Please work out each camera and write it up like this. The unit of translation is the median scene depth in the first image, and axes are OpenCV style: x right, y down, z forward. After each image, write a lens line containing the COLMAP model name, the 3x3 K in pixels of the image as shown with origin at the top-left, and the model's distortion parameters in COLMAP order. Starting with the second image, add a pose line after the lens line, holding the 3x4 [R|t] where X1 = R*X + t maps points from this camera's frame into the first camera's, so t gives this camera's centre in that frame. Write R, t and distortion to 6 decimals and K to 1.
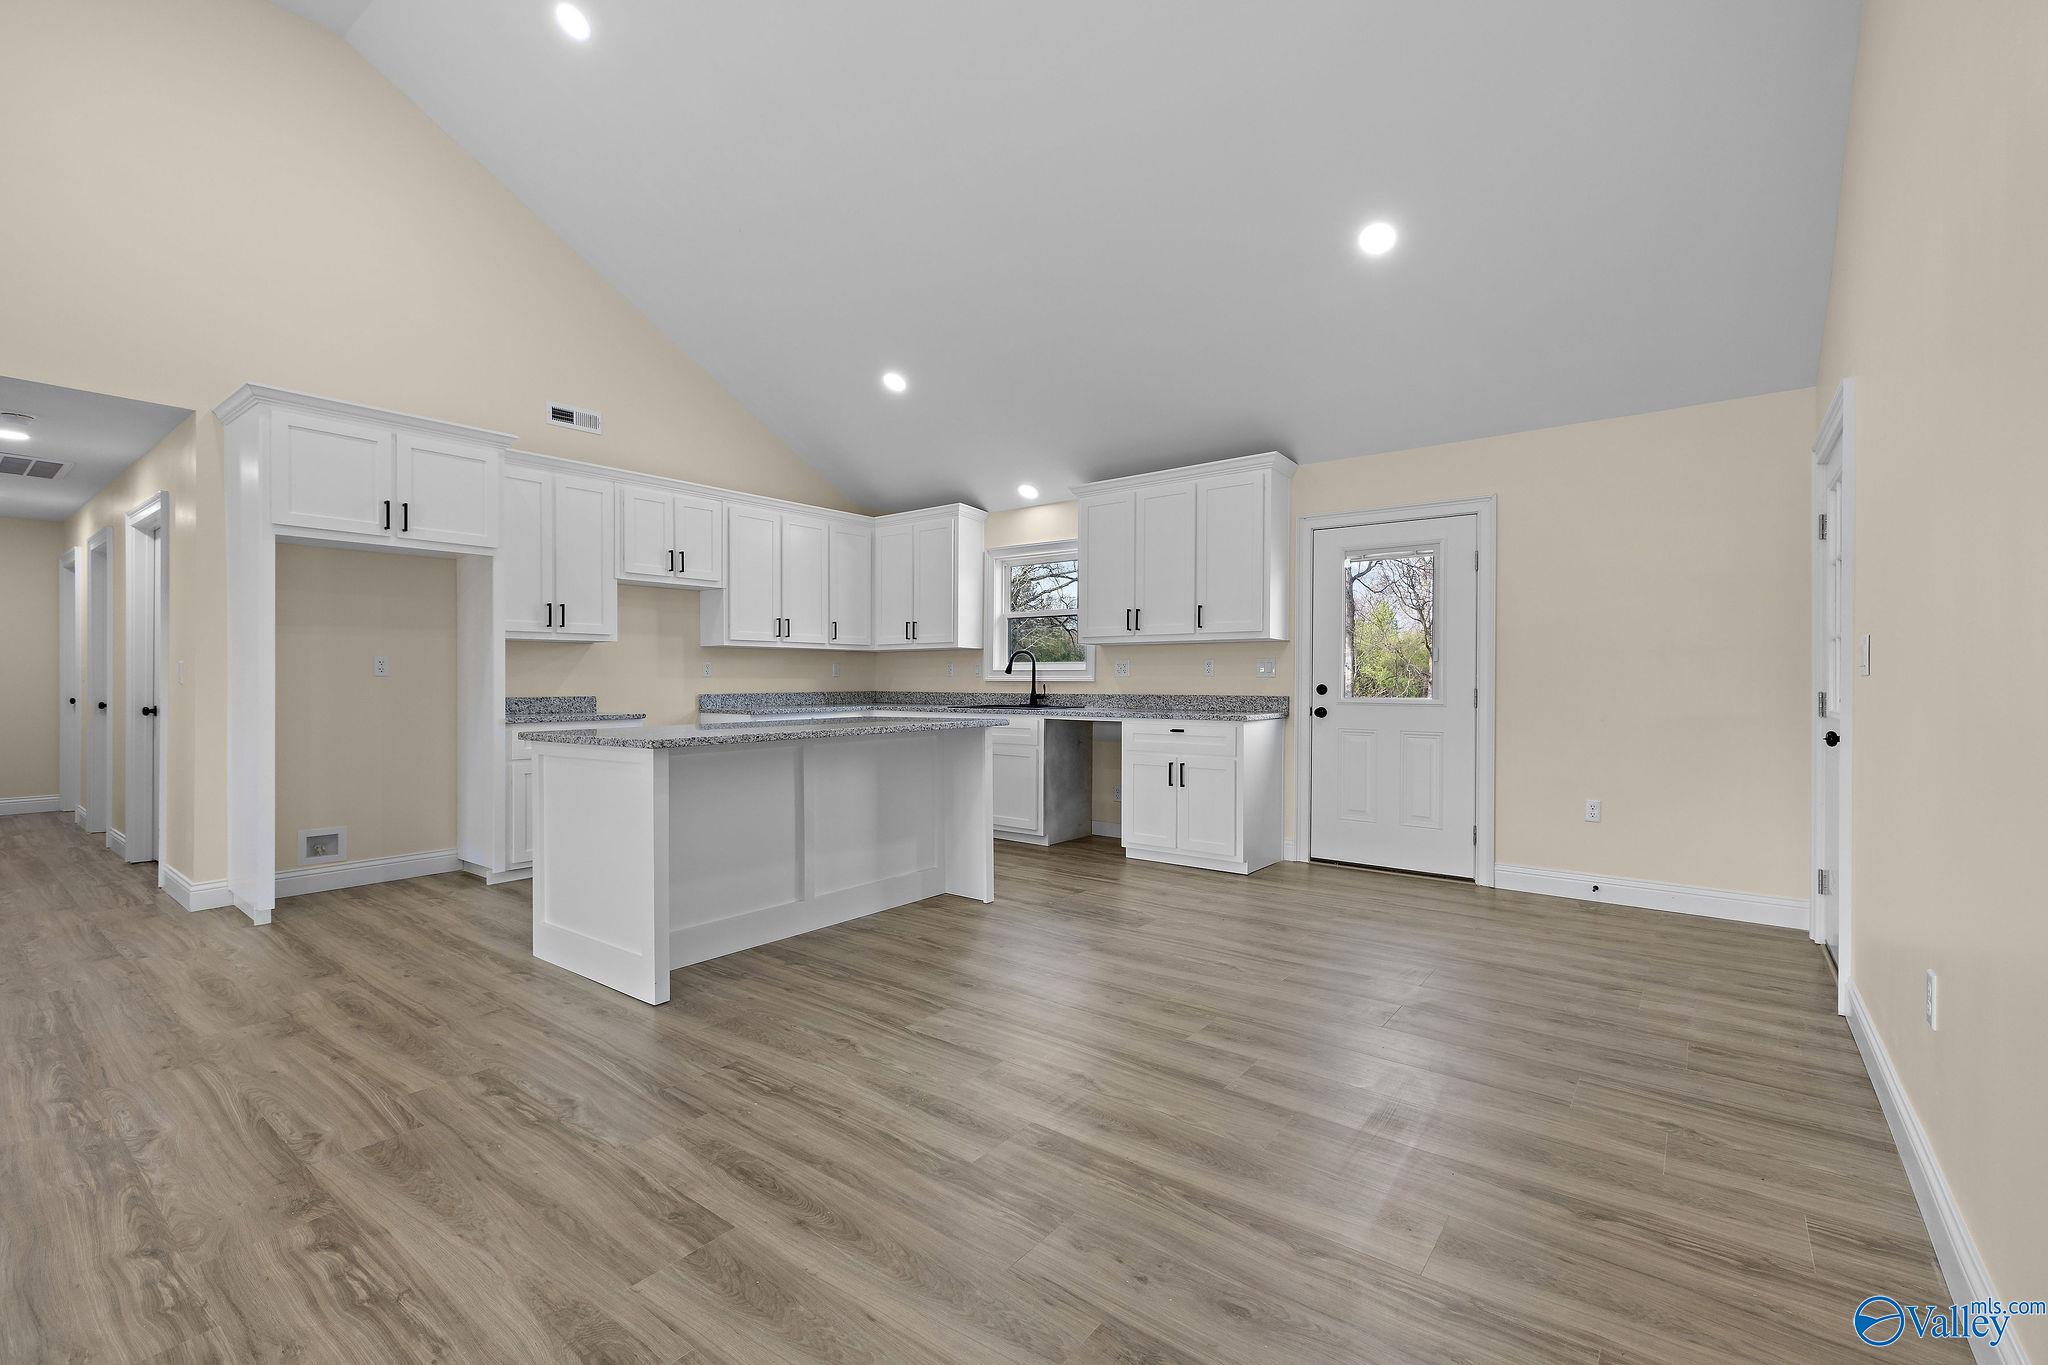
lens RADIAL K [[870.2, 0, 1030.7], [0, 870.2, 668.2], [0, 0, 1]] dist [-0.002745, 0.000147]
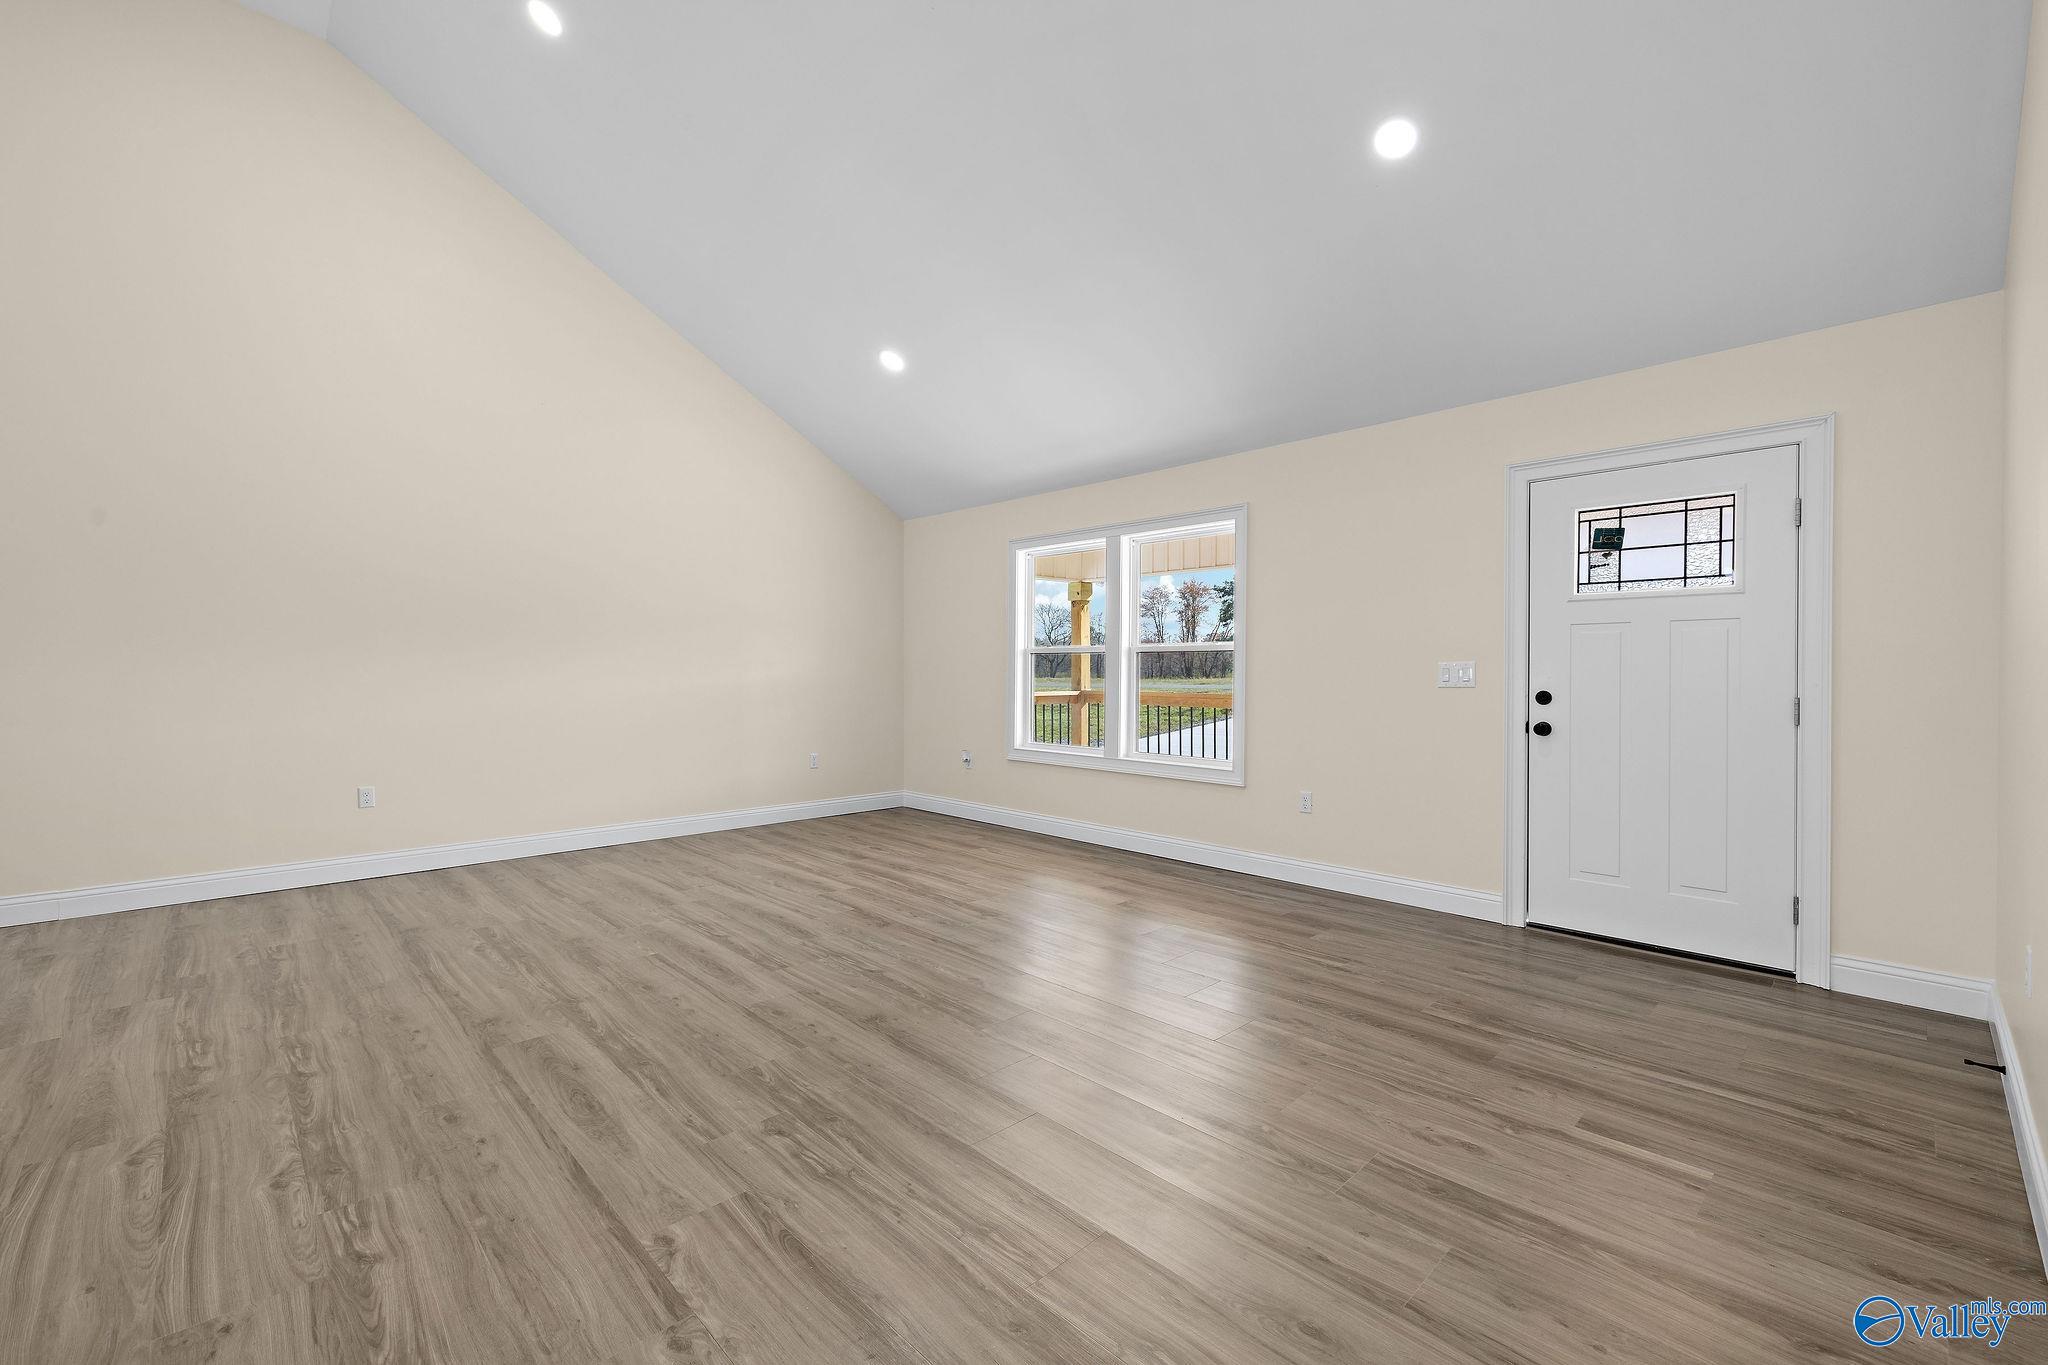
lens RADIAL K [[870.2, 0, 1027.3], [0, 870.2, 669.0], [0, 0, 1]] dist [-0.002745, 0.000147]
pose [[-0.987131, -0.002826, 0.159891, -1.904488], [-0.004482, 0.999940, -0.009995, 0.003948], [-0.159853, -0.010583, -0.987084, 1.751442]]
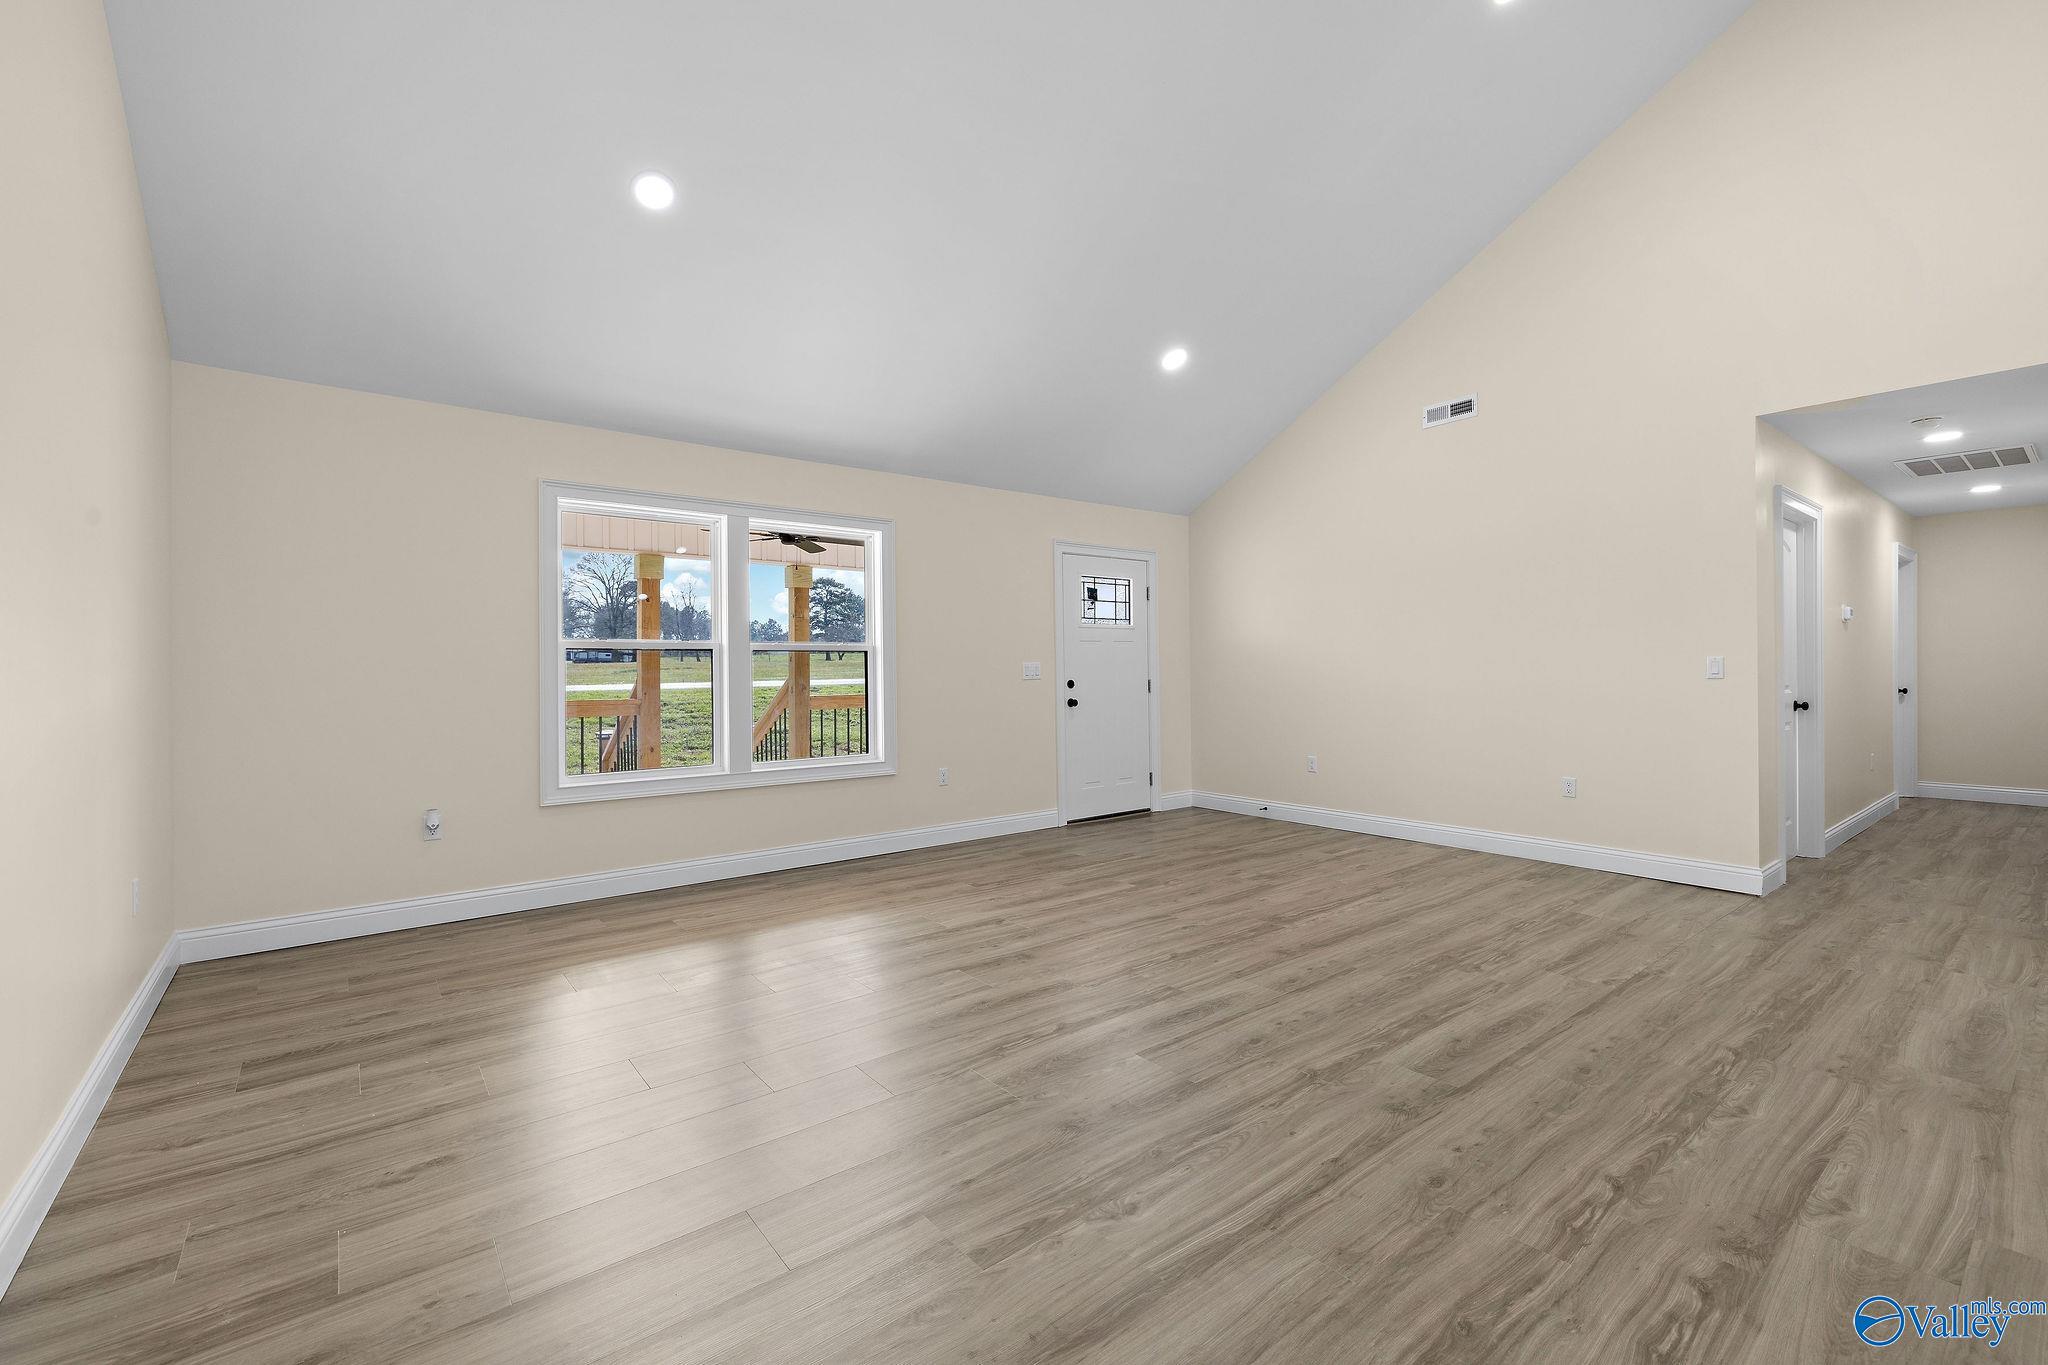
lens RADIAL K [[870.2, 0, 1011.0], [0, 870.2, 671.8], [0, 0, 1]] dist [-0.002745, 0.000147]
pose [[-0.257399, 0.007699, -0.966275, 0.225765], [0.016784, 0.999853, 0.003496, -0.015786], [0.966159, -0.015318, -0.257490, 0.415882]]
